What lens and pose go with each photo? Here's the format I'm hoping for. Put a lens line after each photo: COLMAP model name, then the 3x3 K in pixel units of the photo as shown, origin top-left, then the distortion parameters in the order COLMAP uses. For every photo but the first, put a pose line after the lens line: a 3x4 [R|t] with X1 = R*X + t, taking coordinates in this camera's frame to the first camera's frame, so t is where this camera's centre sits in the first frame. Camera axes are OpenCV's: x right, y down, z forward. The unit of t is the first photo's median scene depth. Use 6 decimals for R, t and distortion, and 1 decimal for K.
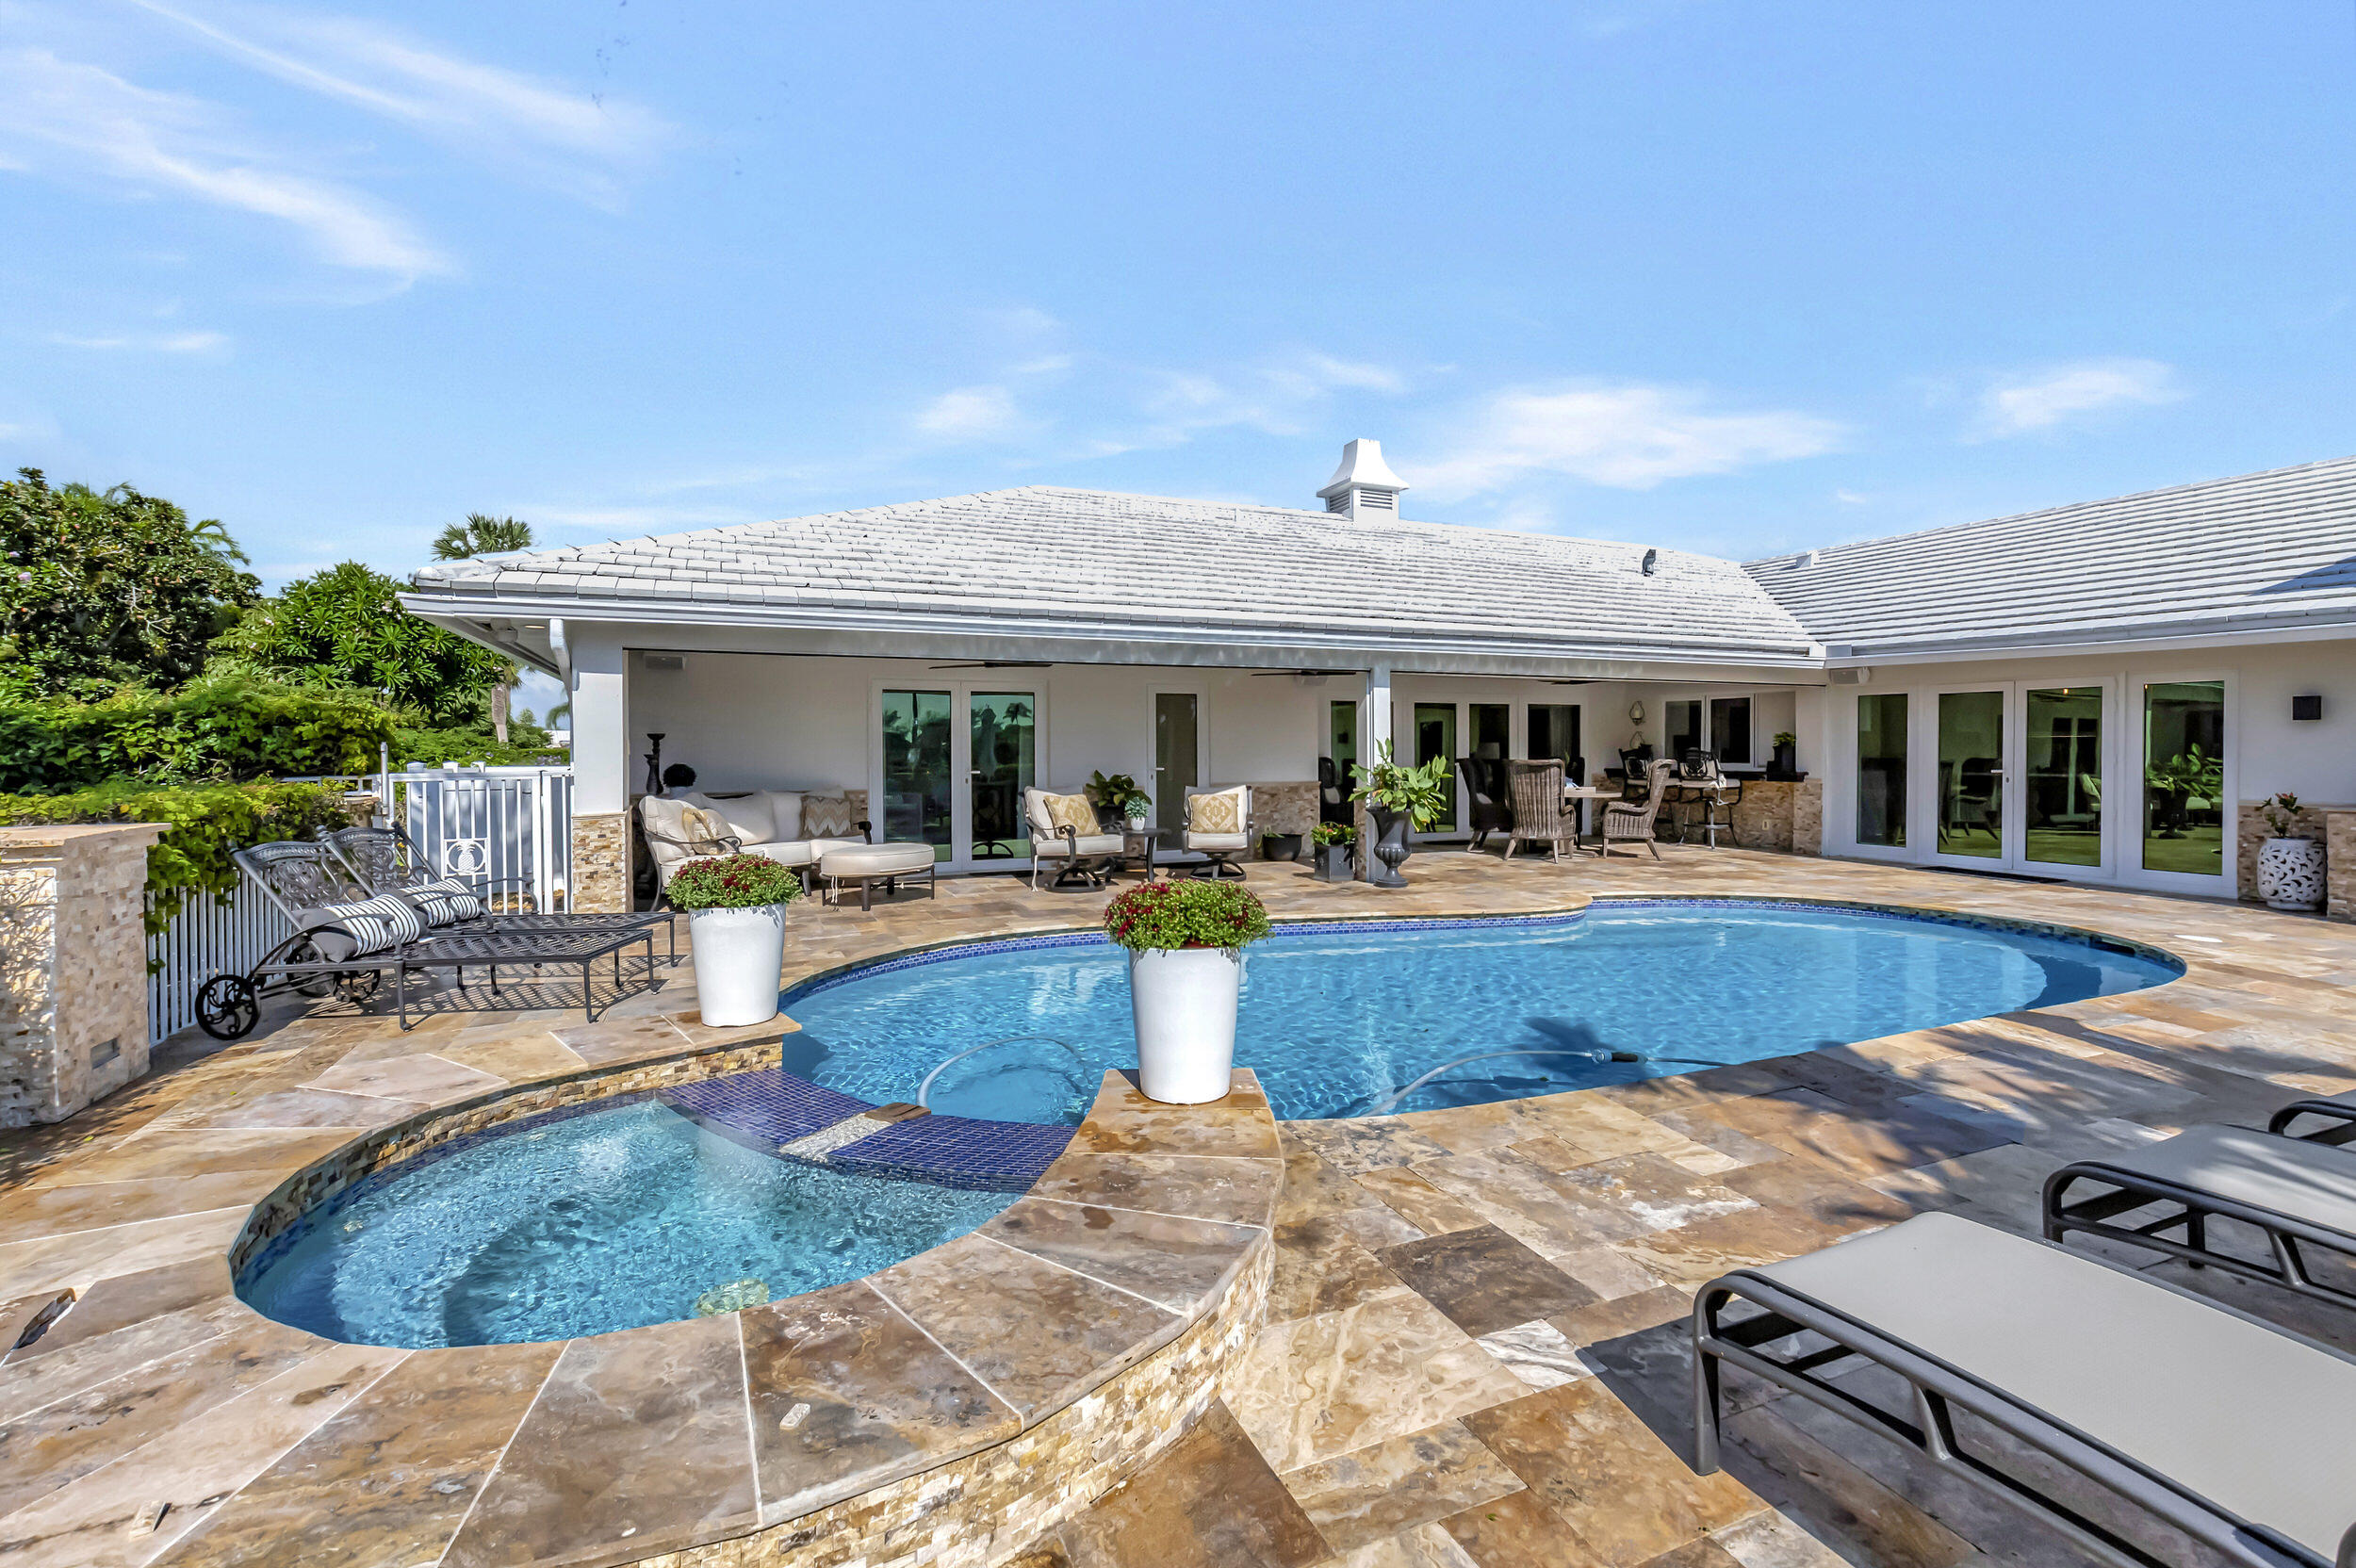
lens RADIAL K [[1032.3, 0, 1172.5], [0, 1032.3, 789.2], [0, 0, 1]] dist [0.004594, 0.000057]
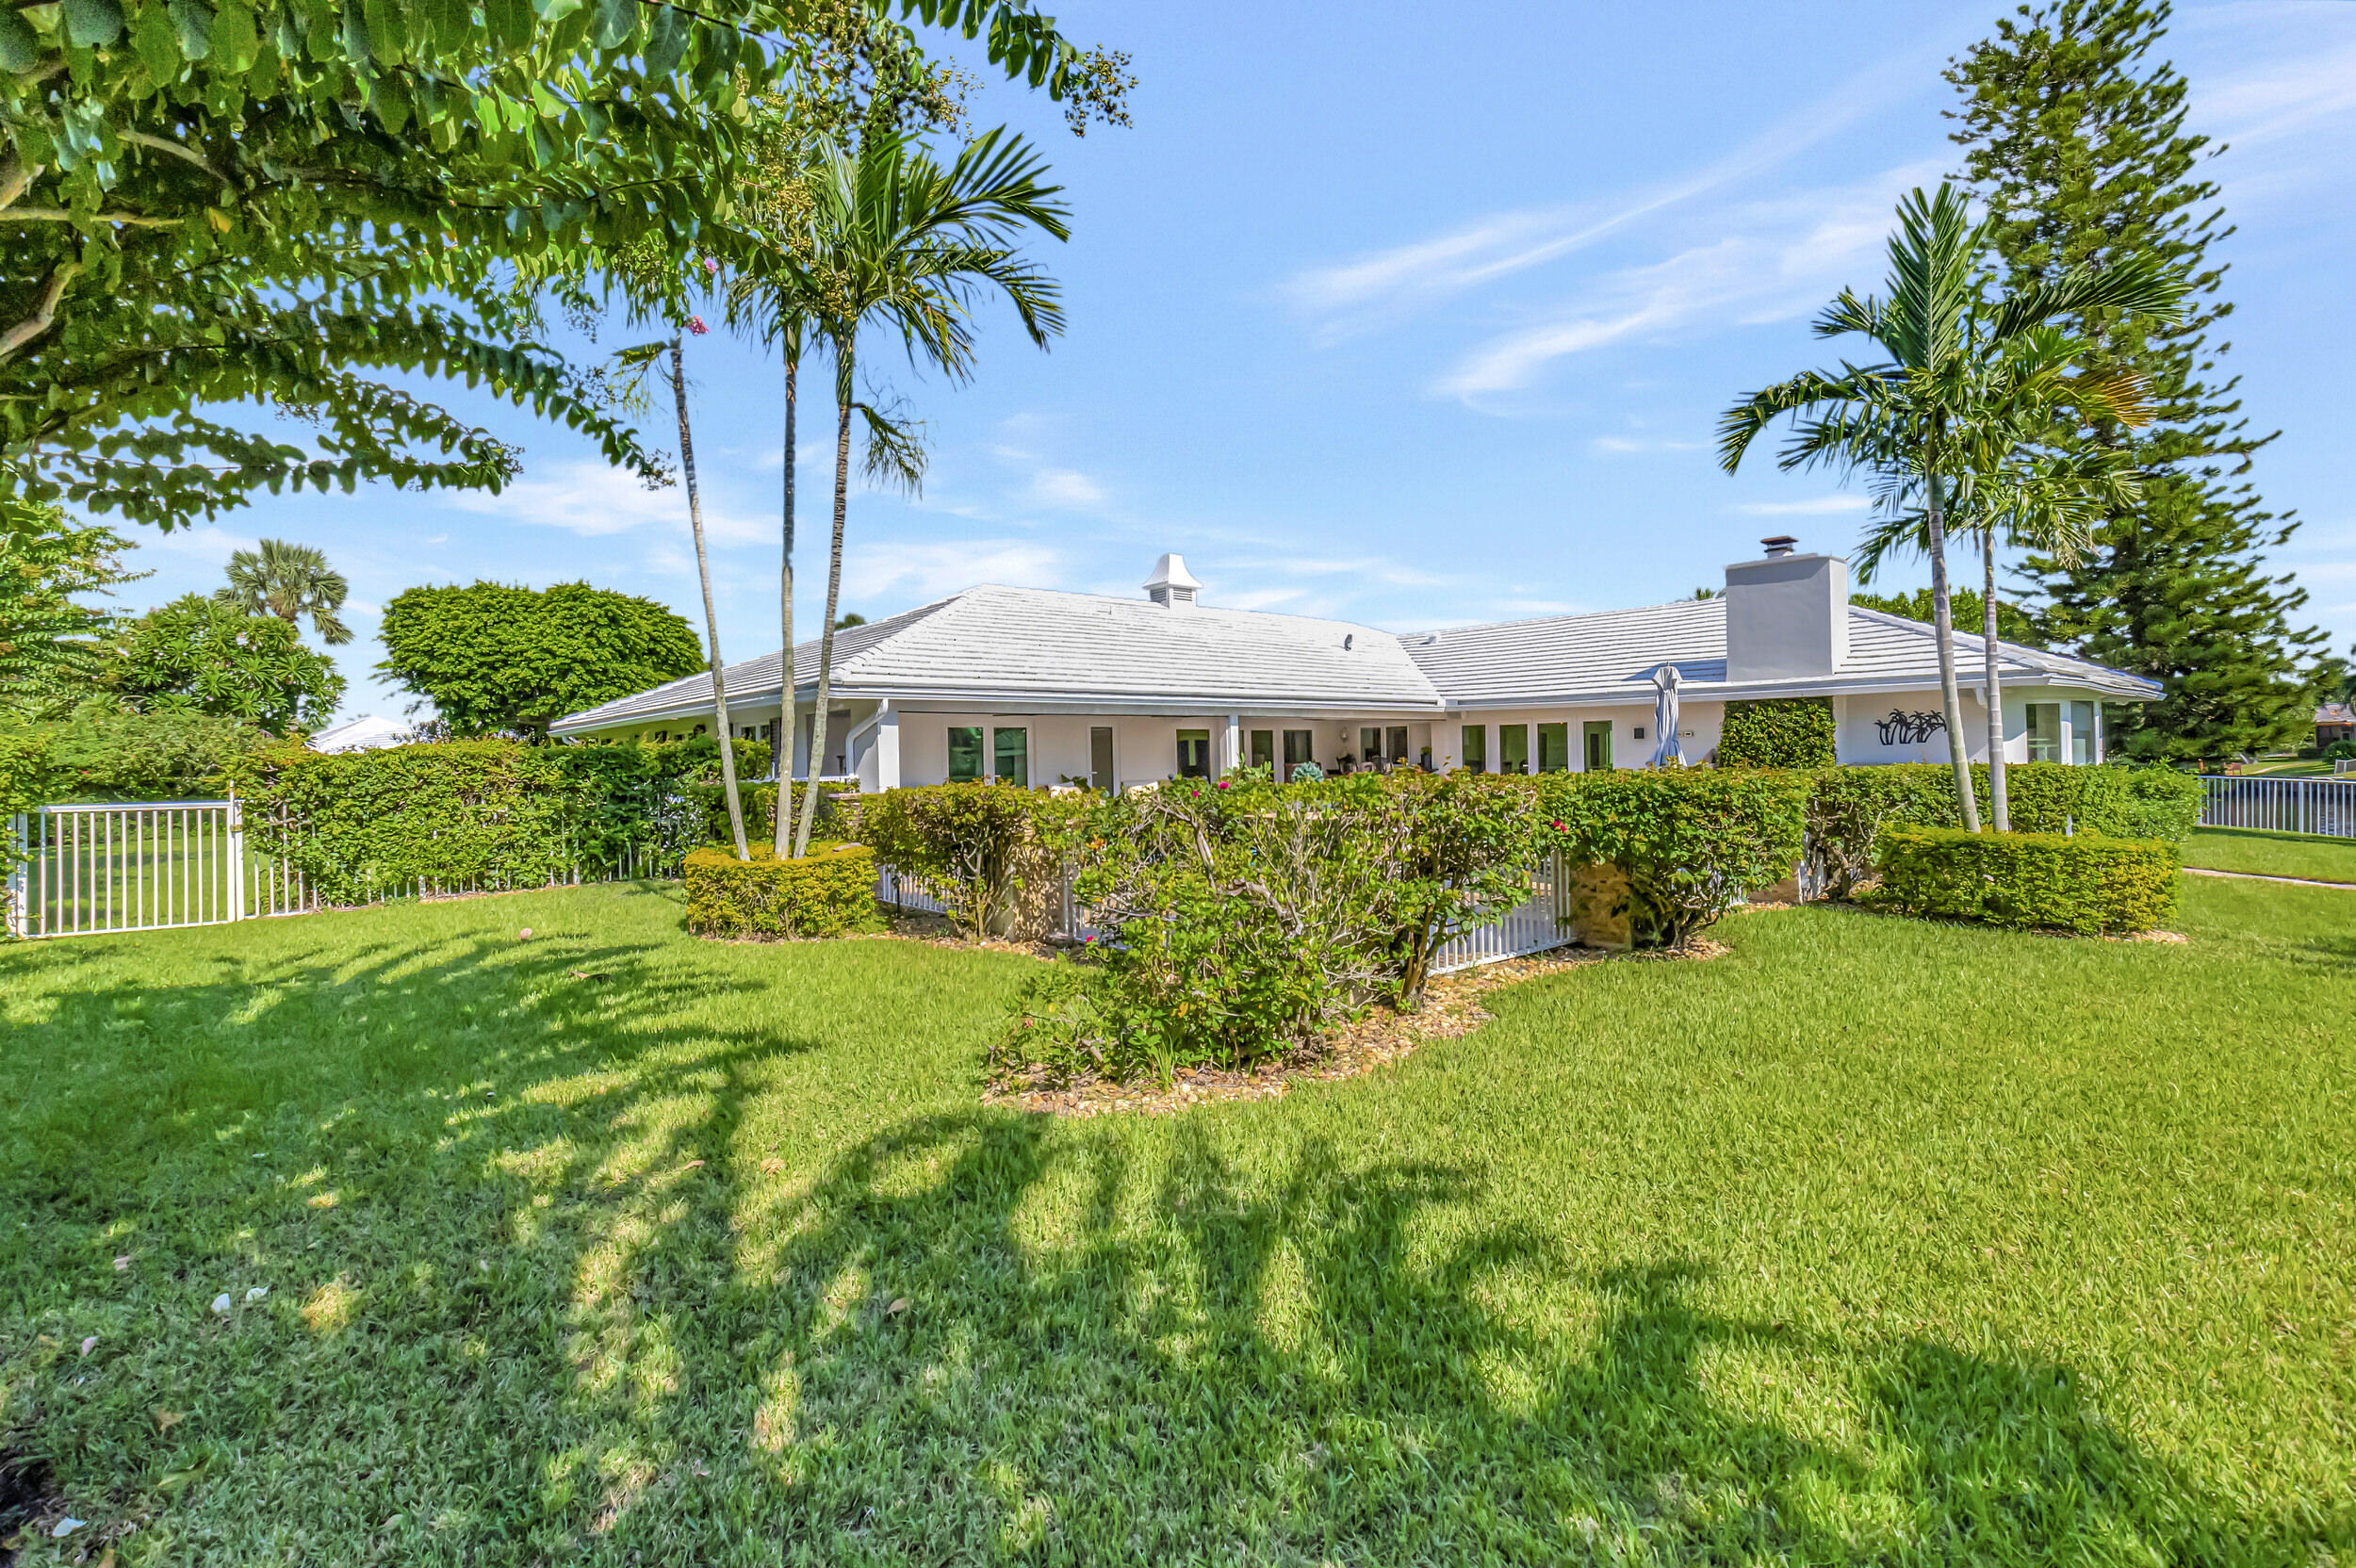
lens RADIAL K [[1070.3, 0, 1166.5], [0, 1070.3, 734.8], [0, 0, 1]] dist [0.000424, 0.000584]
pose [[0.955870, -0.007907, 0.293684, -0.447609], [0.026922, 0.997789, -0.060760, 0.029993], [-0.292554, 0.065985, 0.953970, -0.745309]]
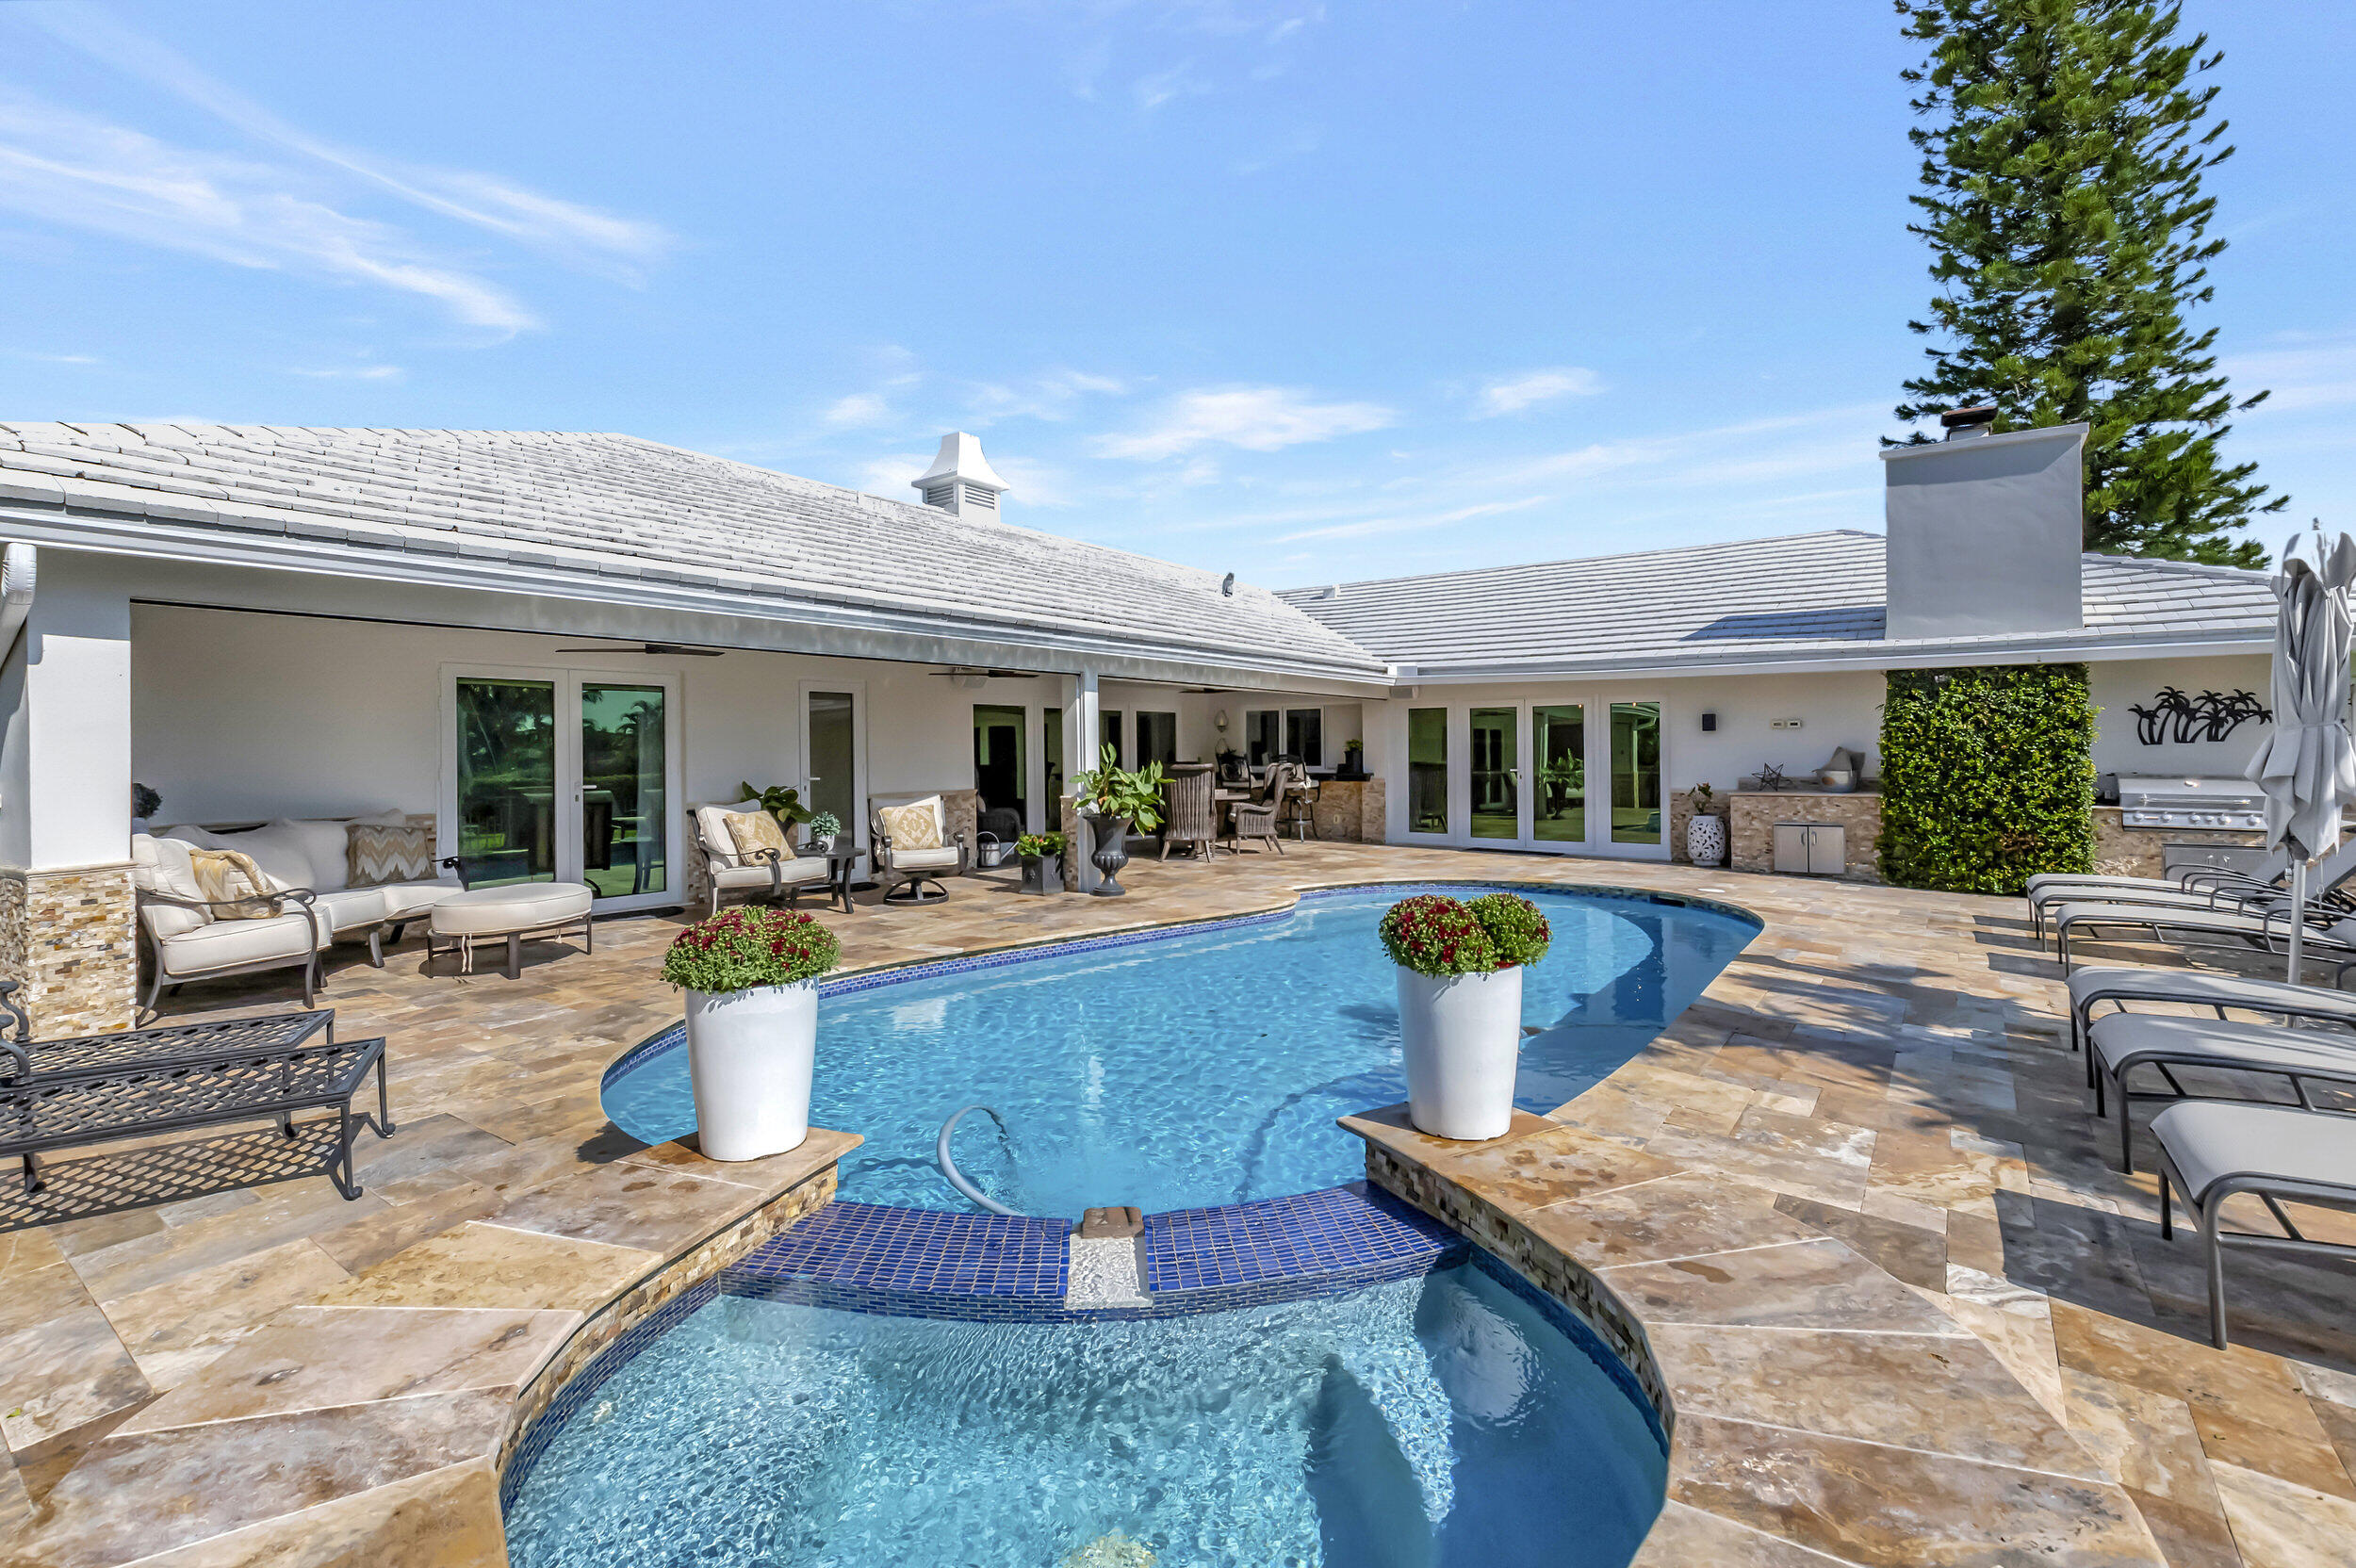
lens RADIAL K [[1050.6, 0, 1178.1], [0, 1050.6, 772.4], [0, 0, 1]] dist [-0.001006, 0.000318]
pose [[0.867563, -0.012778, 0.497163, -0.207267], [0.023756, 0.999593, -0.015765, -0.004345], [-0.496759, 0.025487, 0.867514, 0.093353]]
